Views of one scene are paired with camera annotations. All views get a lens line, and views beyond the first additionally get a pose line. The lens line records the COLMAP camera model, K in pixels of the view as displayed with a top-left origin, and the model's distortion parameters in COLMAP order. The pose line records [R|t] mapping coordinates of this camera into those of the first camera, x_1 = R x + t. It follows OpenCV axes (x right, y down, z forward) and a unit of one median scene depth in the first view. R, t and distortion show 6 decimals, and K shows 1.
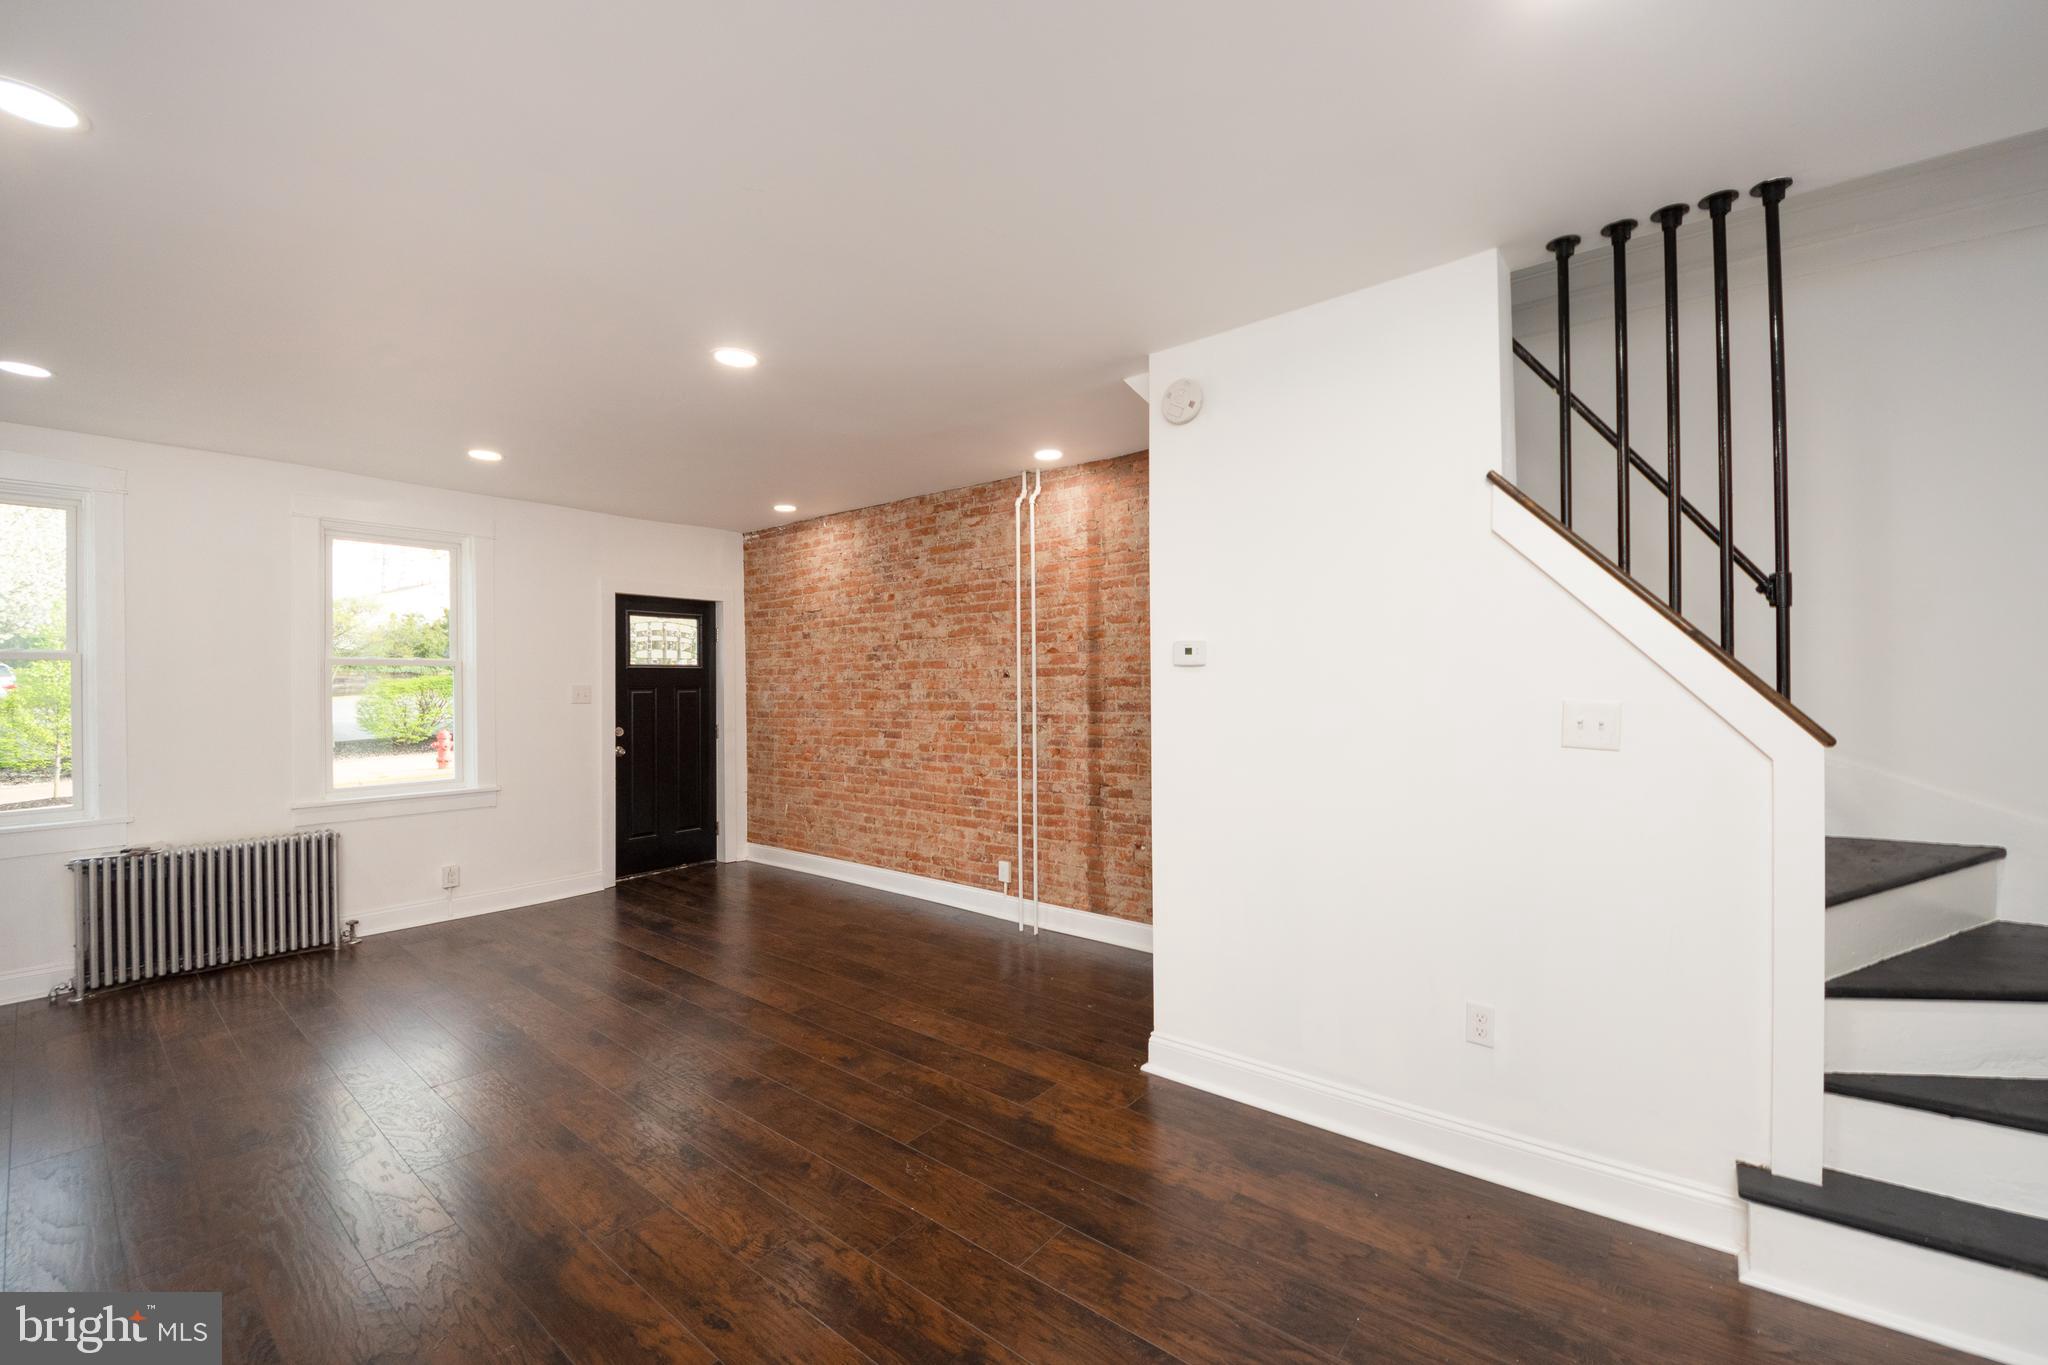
lens RADIAL K [[1085.4, 0, 1027.9], [0, 1085.4, 678.8], [0, 0, 1]] dist [-0.002819, -0.001009]
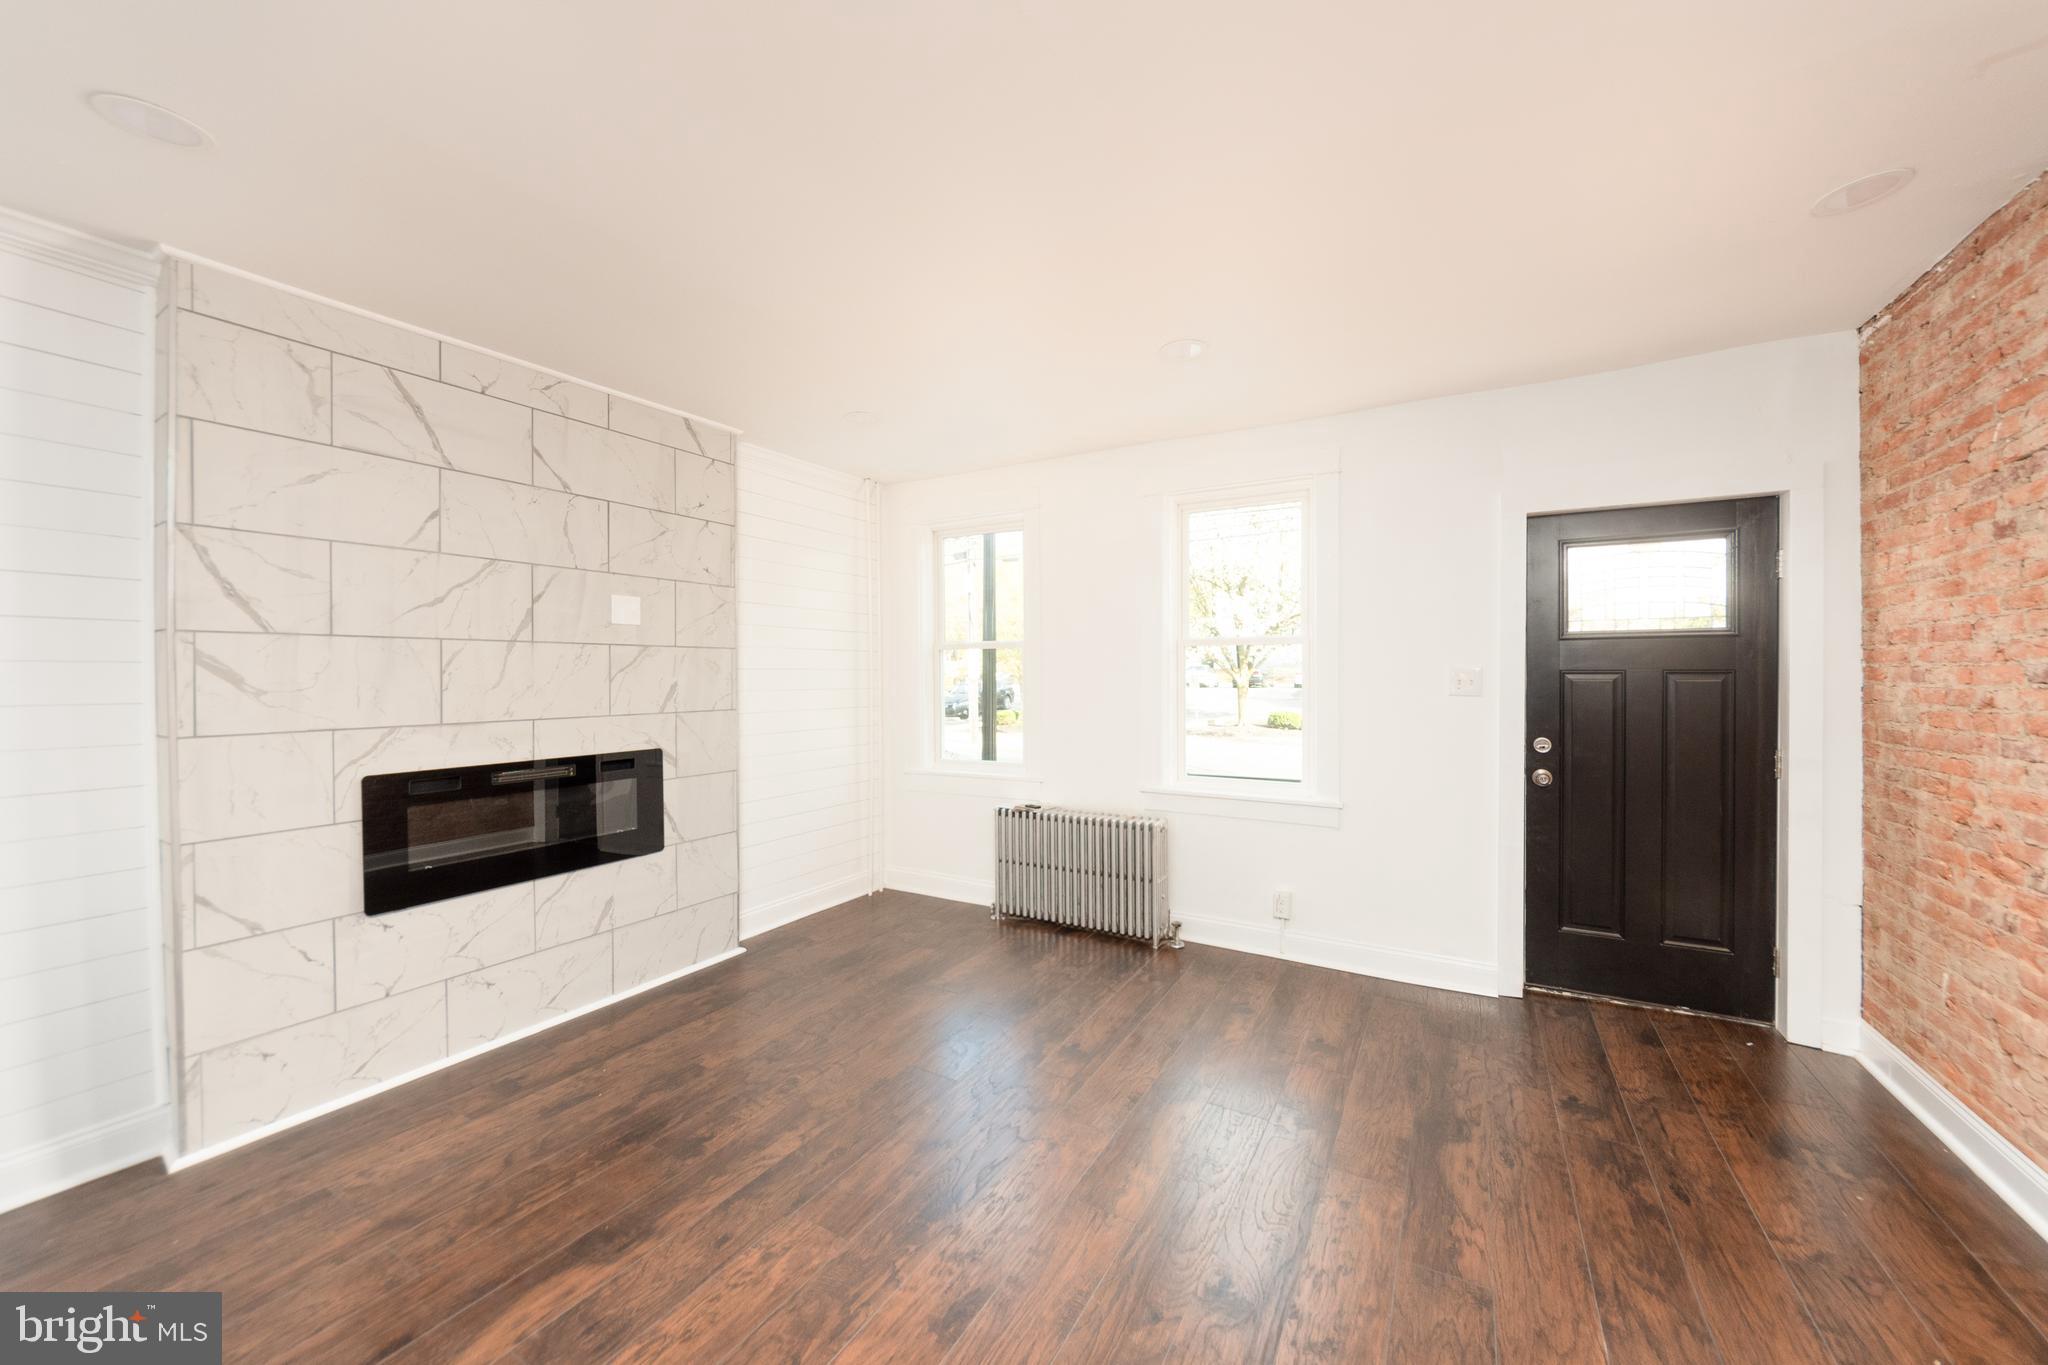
lens RADIAL K [[750.0, 0, 1027.7], [0, 750.0, 679.1], [0, 0, 1]] dist [-0.006973, 0.002050]
pose [[0.162220, 0.016667, -0.986614, -0.013130], [0.004093, 0.999837, 0.017564, 0.003900], [0.986746, -0.006887, 0.162125, 0.625668]]
